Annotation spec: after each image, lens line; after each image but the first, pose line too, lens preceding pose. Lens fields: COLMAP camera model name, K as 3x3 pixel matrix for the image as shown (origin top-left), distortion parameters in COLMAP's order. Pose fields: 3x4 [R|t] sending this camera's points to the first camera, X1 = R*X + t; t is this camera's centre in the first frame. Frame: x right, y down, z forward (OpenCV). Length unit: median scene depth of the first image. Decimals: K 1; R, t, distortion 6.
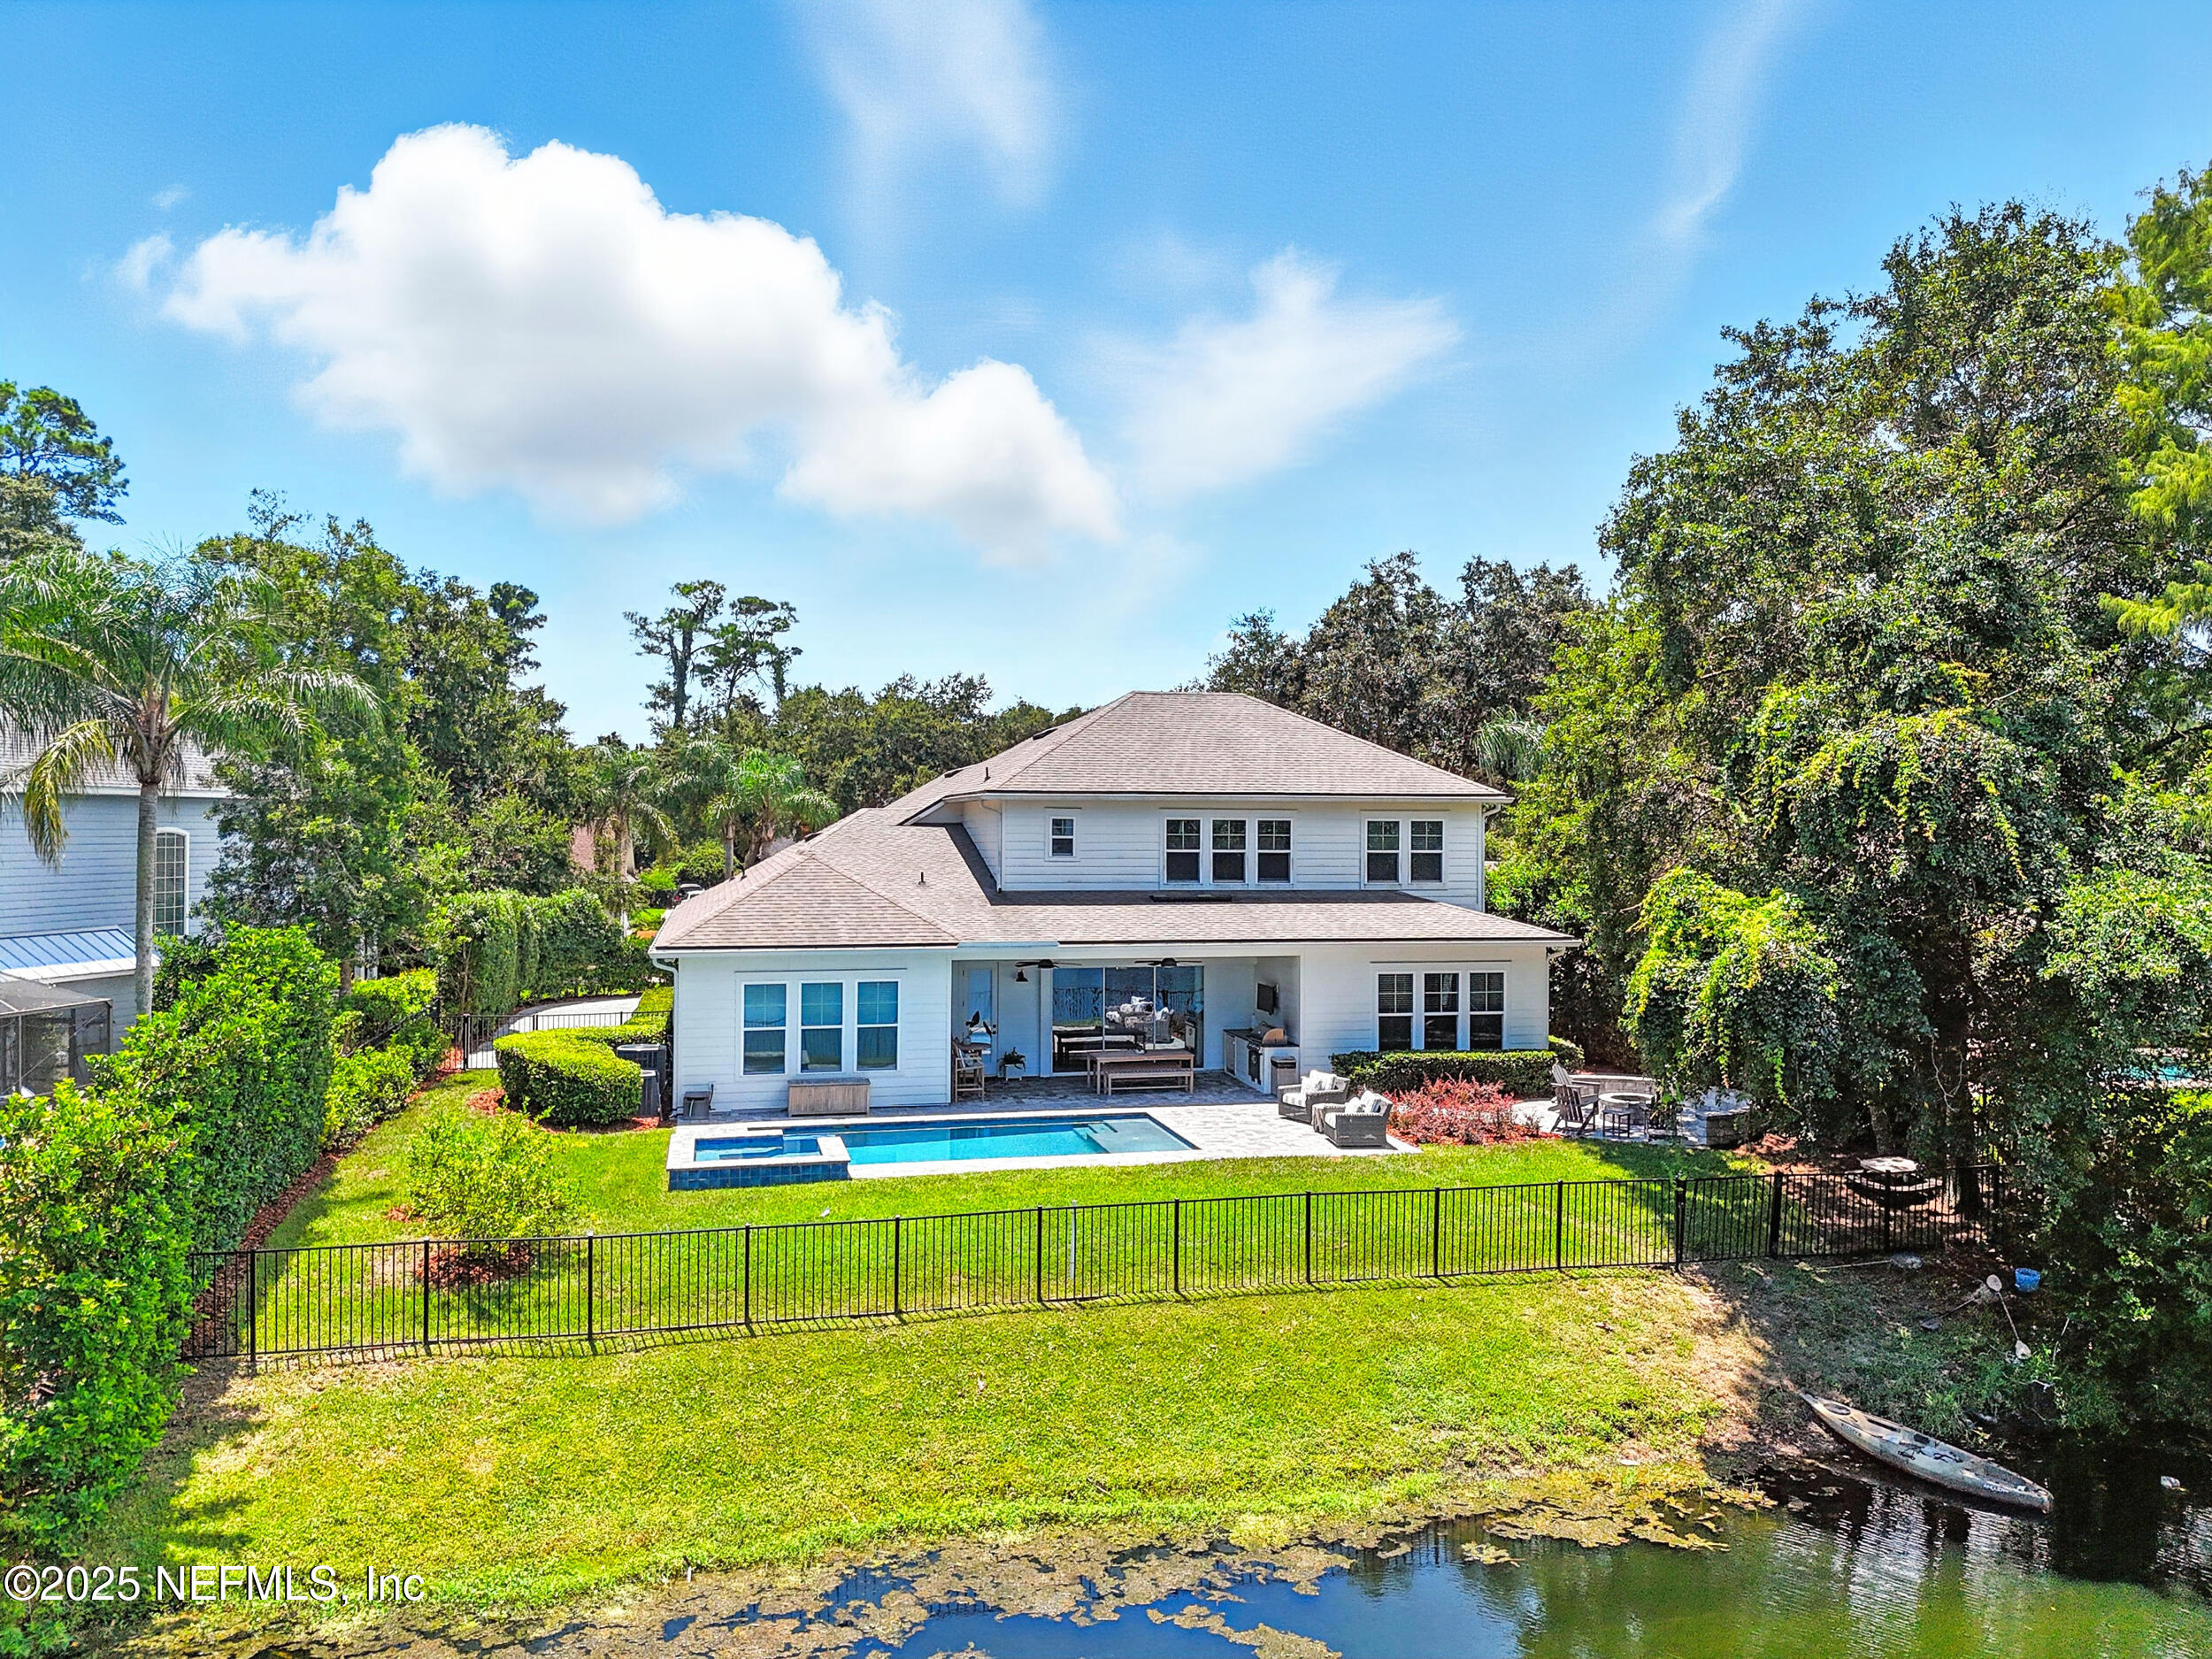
lens RADIAL K [[1605.8, 0, 1103.7], [0, 1605.8, 821.7], [0, 0, 1]] dist [0.063254, -0.046915]
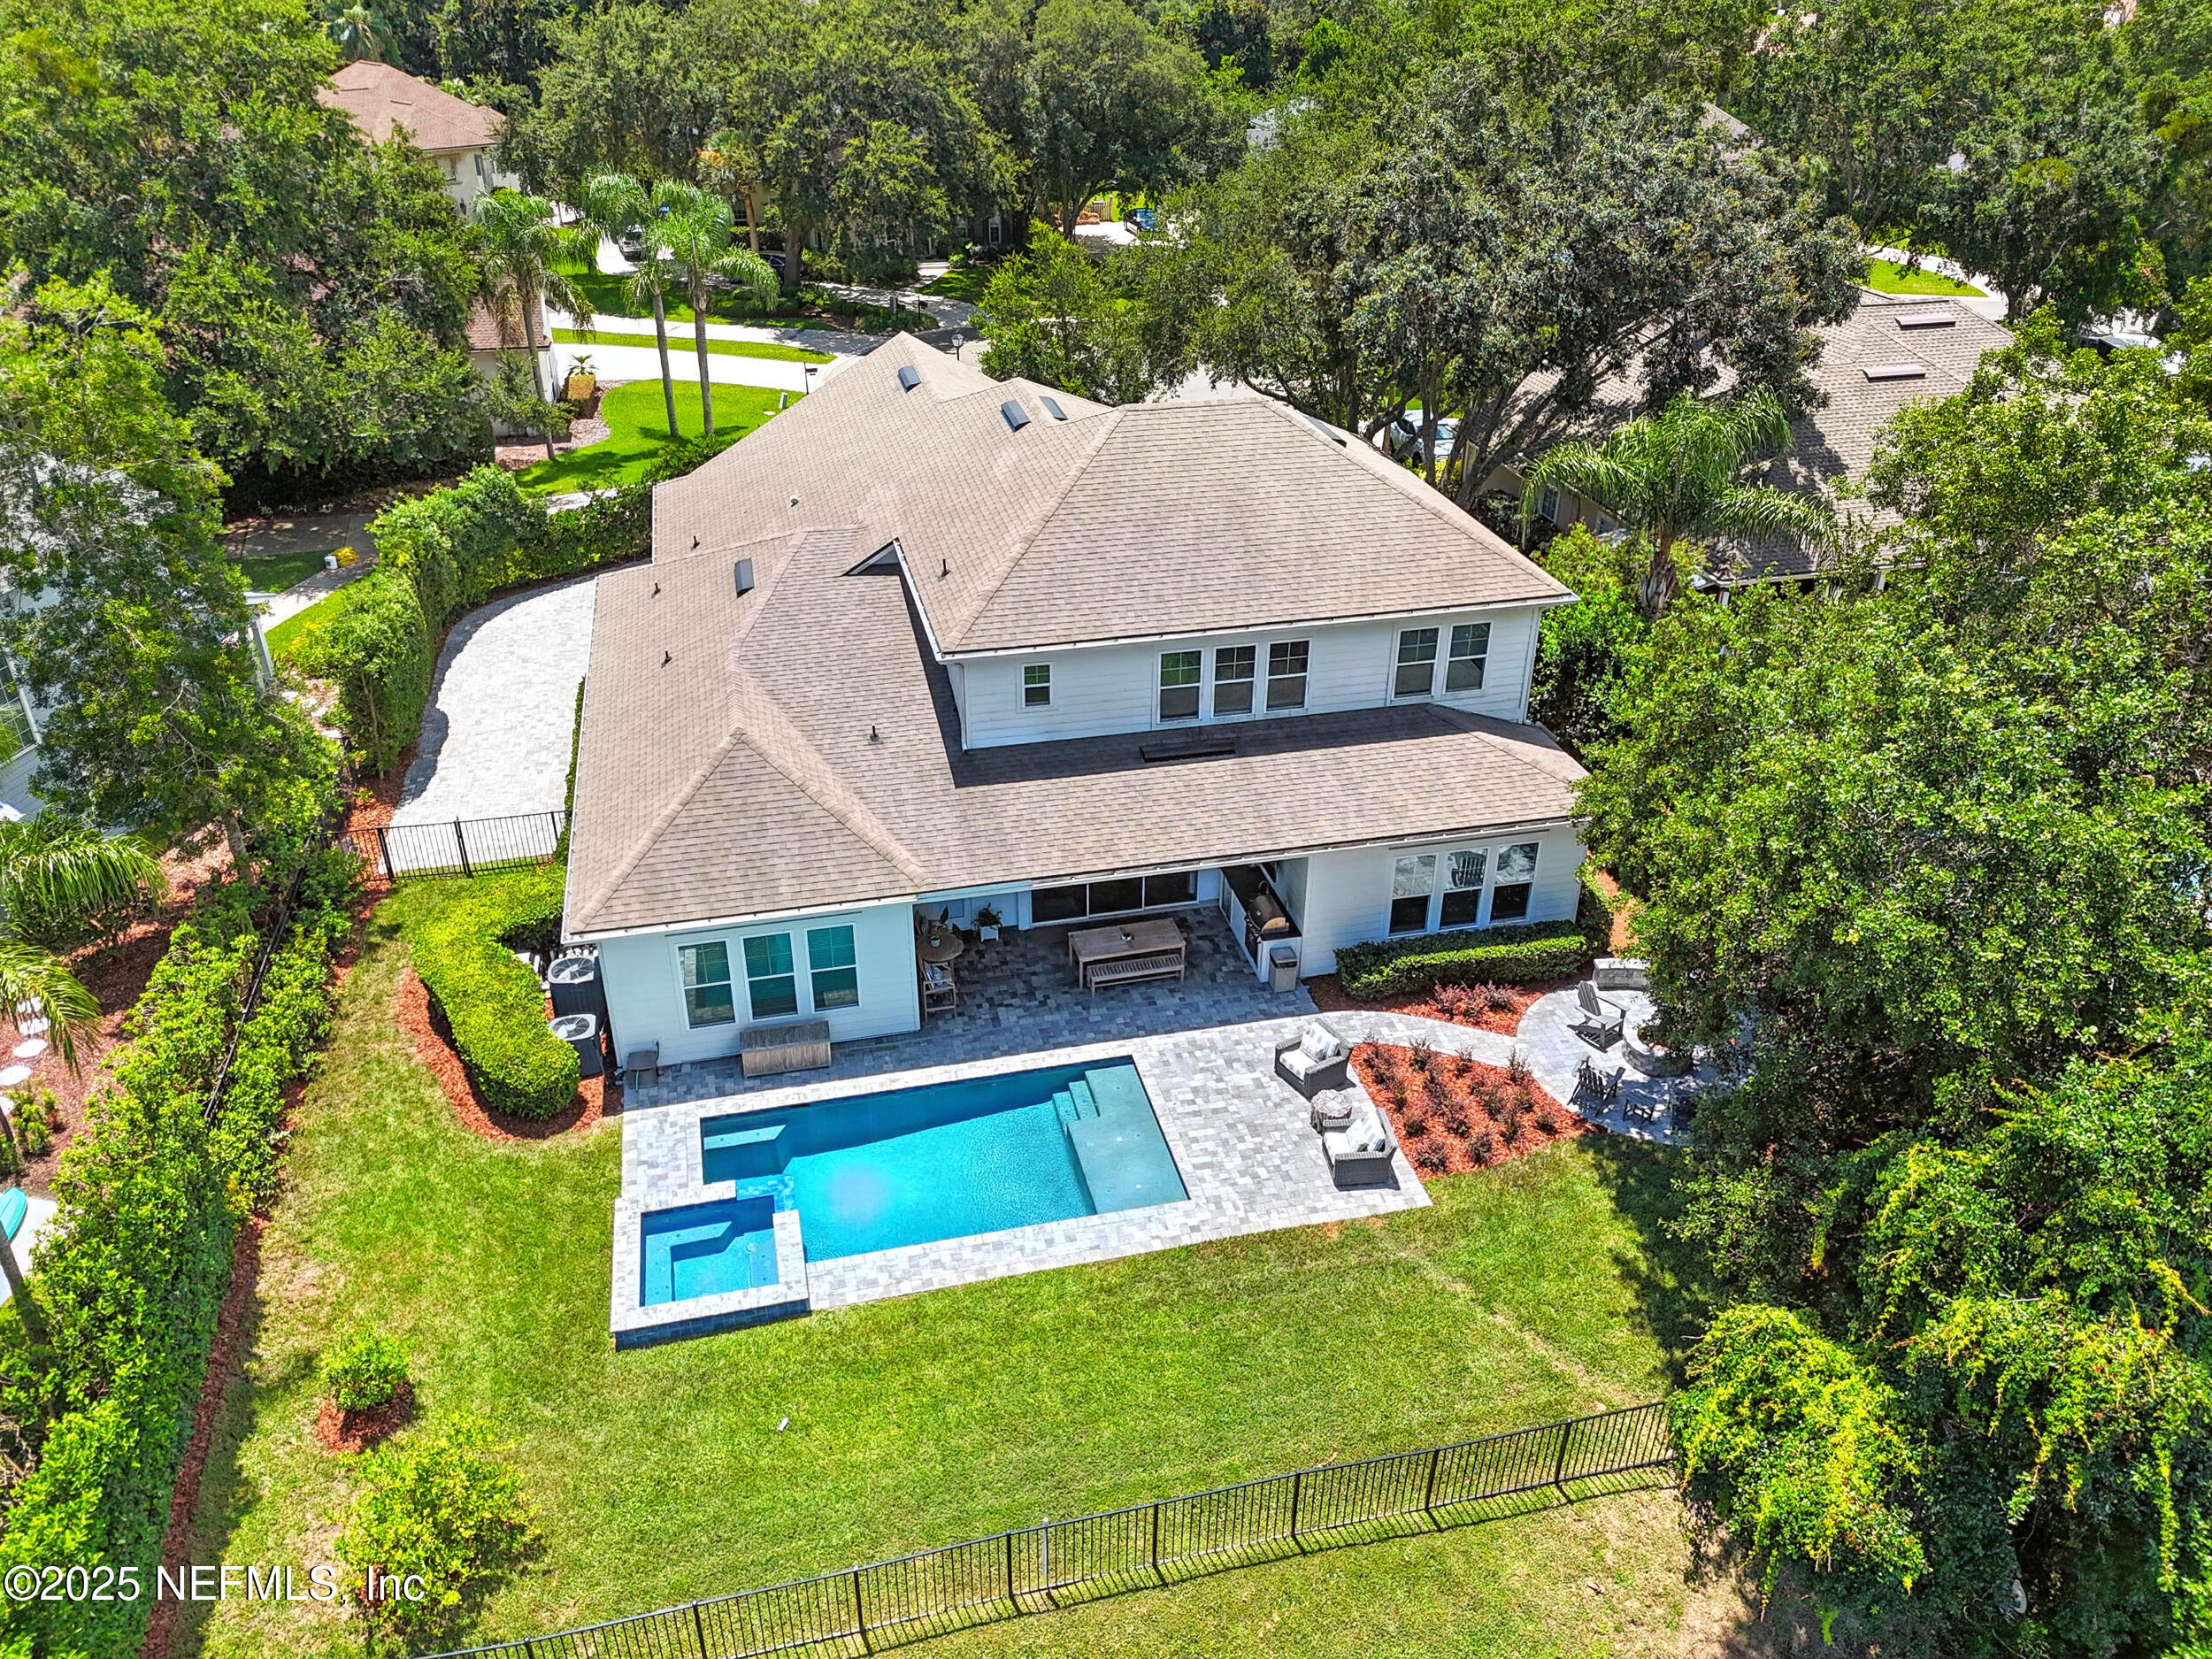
lens RADIAL K [[1605.8, 0, 1120.0], [0, 1605.8, 831.2], [0, 0, 1]] dist [0.063254, -0.046915]
pose [[0.999974, -0.001361, 0.007013, 0.022024], [-0.002387, 0.861631, 0.507530, -0.657254], [-0.006733, -0.507534, 0.861606, 0.436170]]
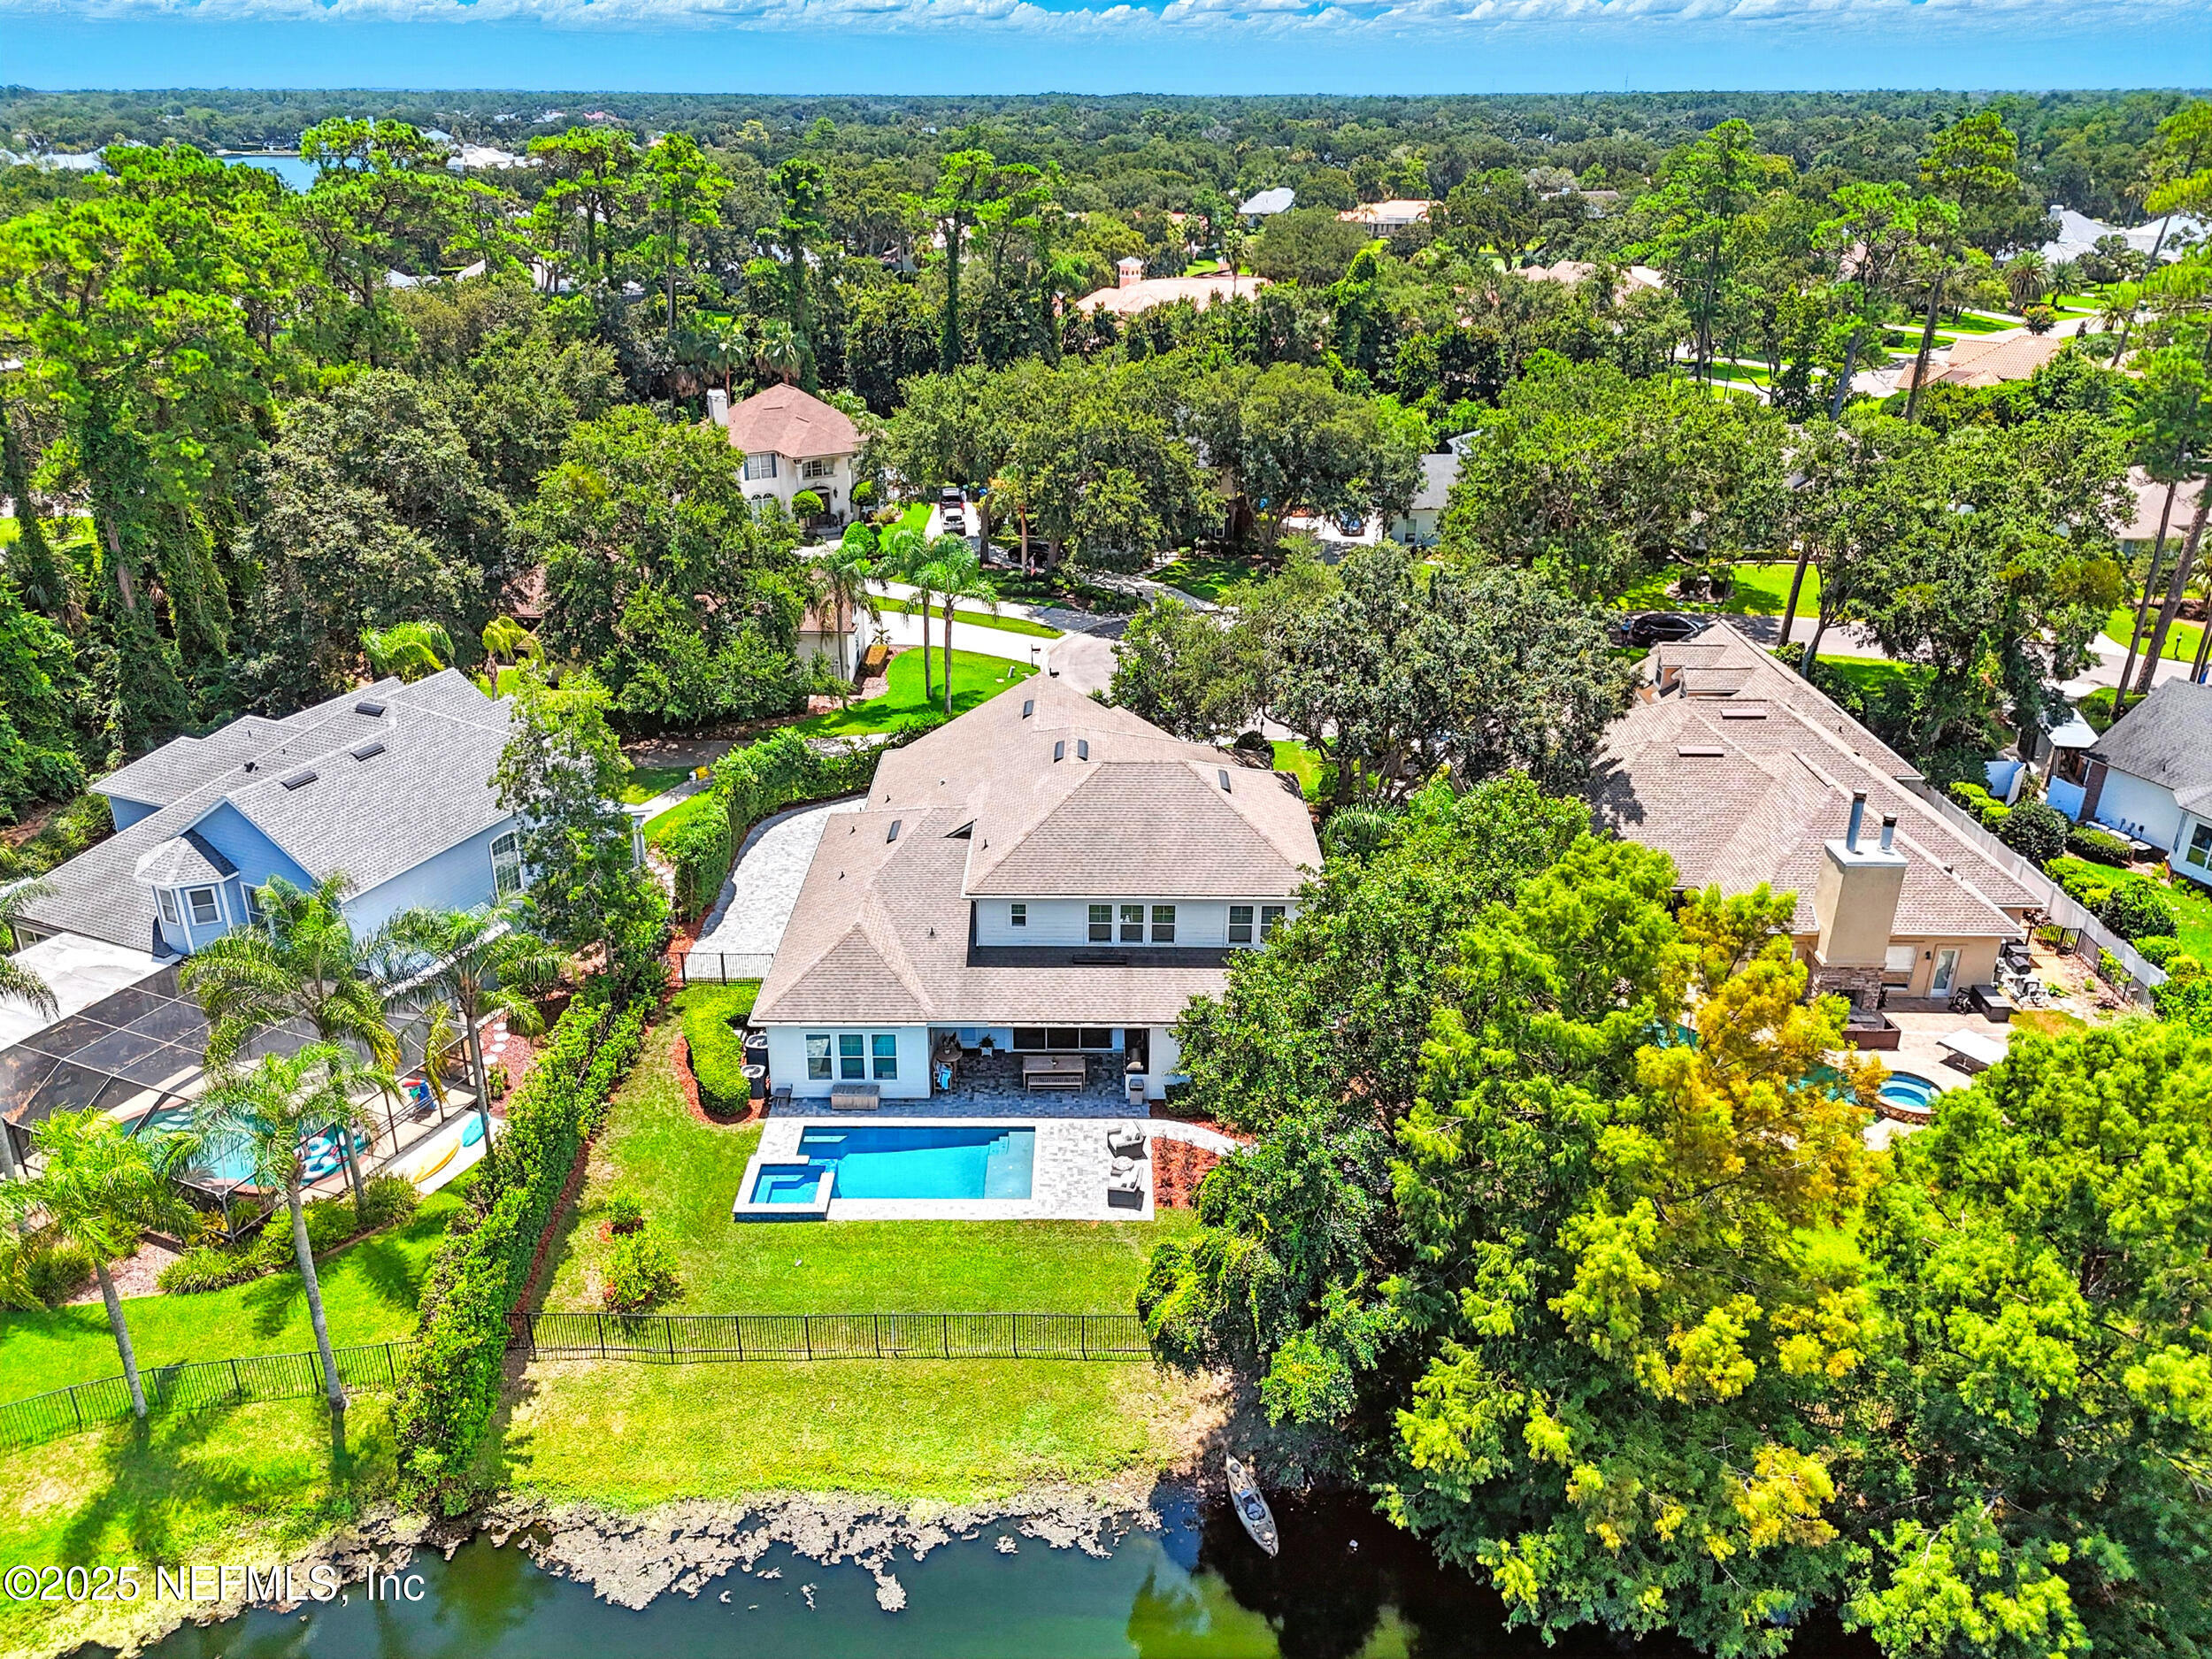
lens RADIAL K [[1605.8, 0, 1094.4], [0, 1605.8, 828.4], [0, 0, 1]] dist [0.063254, -0.046915]
pose [[0.972286, 0.093312, -0.214367, 0.681513], [0.004809, 0.908725, 0.417368, -1.310730], [0.233746, -0.406832, 0.883091, -0.555998]]
